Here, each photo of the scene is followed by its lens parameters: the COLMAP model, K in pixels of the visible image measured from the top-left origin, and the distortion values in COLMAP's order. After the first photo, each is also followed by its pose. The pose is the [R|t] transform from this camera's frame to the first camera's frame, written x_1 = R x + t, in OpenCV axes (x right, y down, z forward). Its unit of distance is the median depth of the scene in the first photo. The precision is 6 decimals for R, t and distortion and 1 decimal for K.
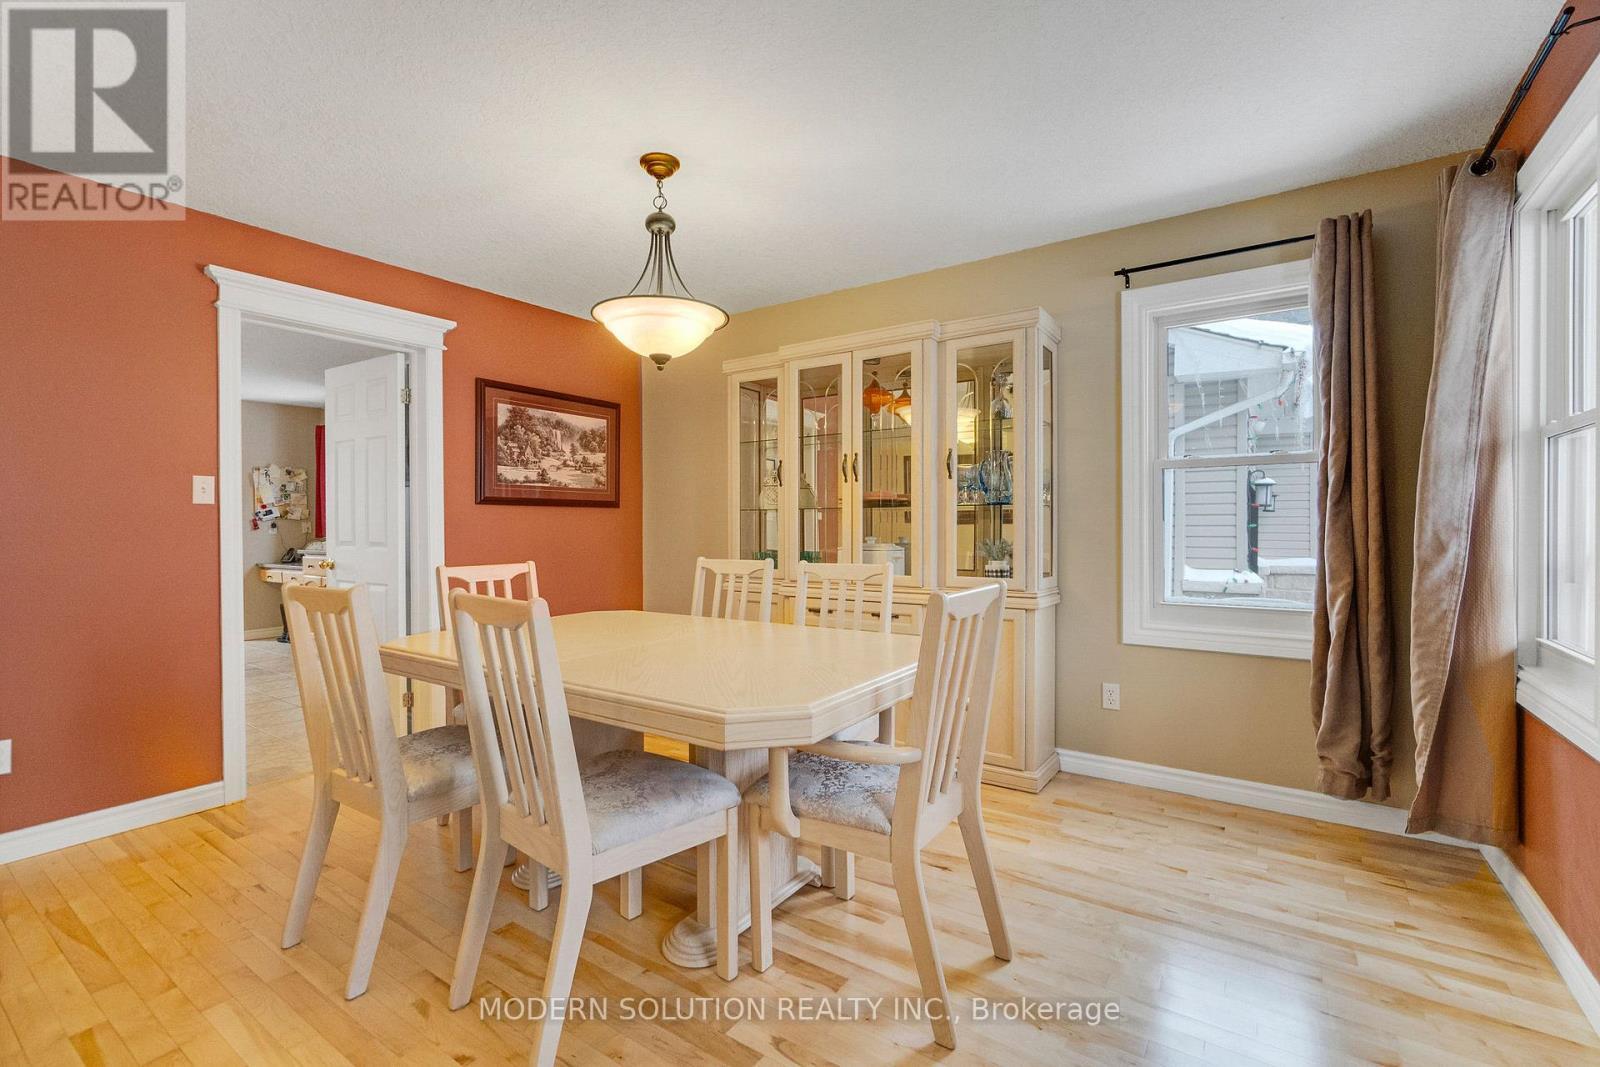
lens RADIAL K [[700.6, 0, 794.5], [0, 700.6, 531.5], [0, 0, 1]] dist [-0.005341, -0.000526]
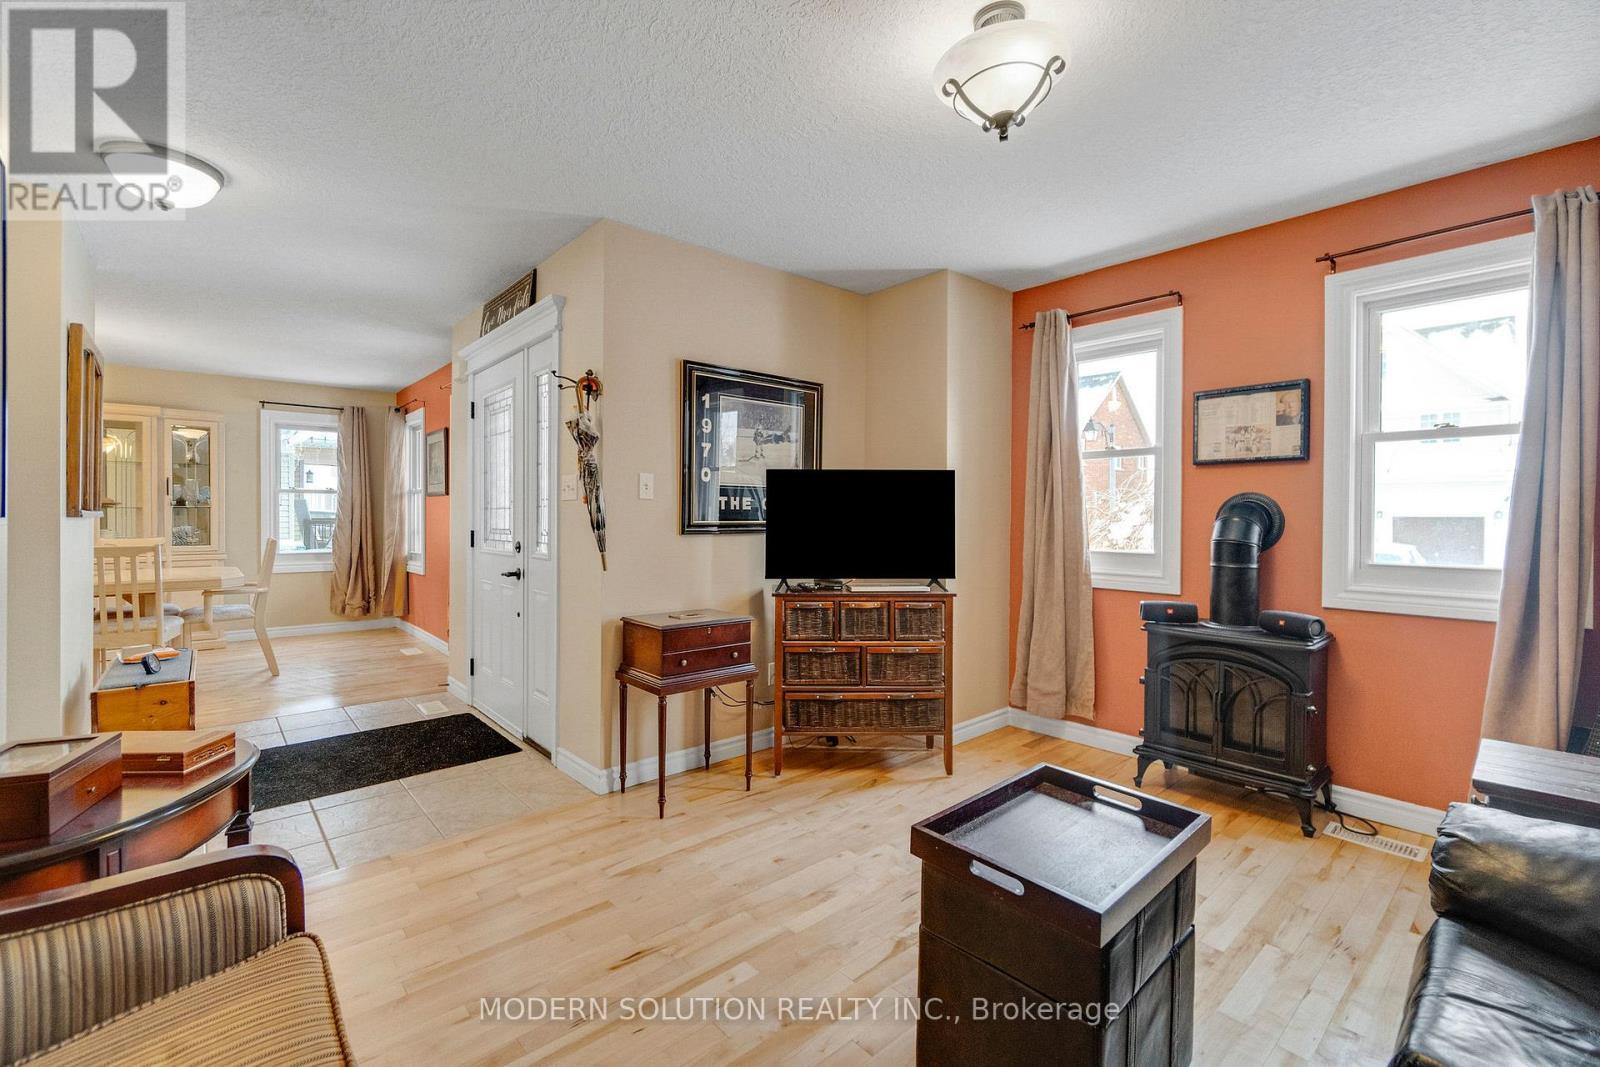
lens RADIAL K [[700.6, 0, 802.8], [0, 700.6, 533.4], [0, 0, 1]] dist [-0.005341, -0.000526]
pose [[0.248794, -0.010343, 0.968501, -1.727292], [-0.005343, 0.999913, 0.012051, 0.007140], [-0.968542, -0.008173, 0.248717, -1.669761]]
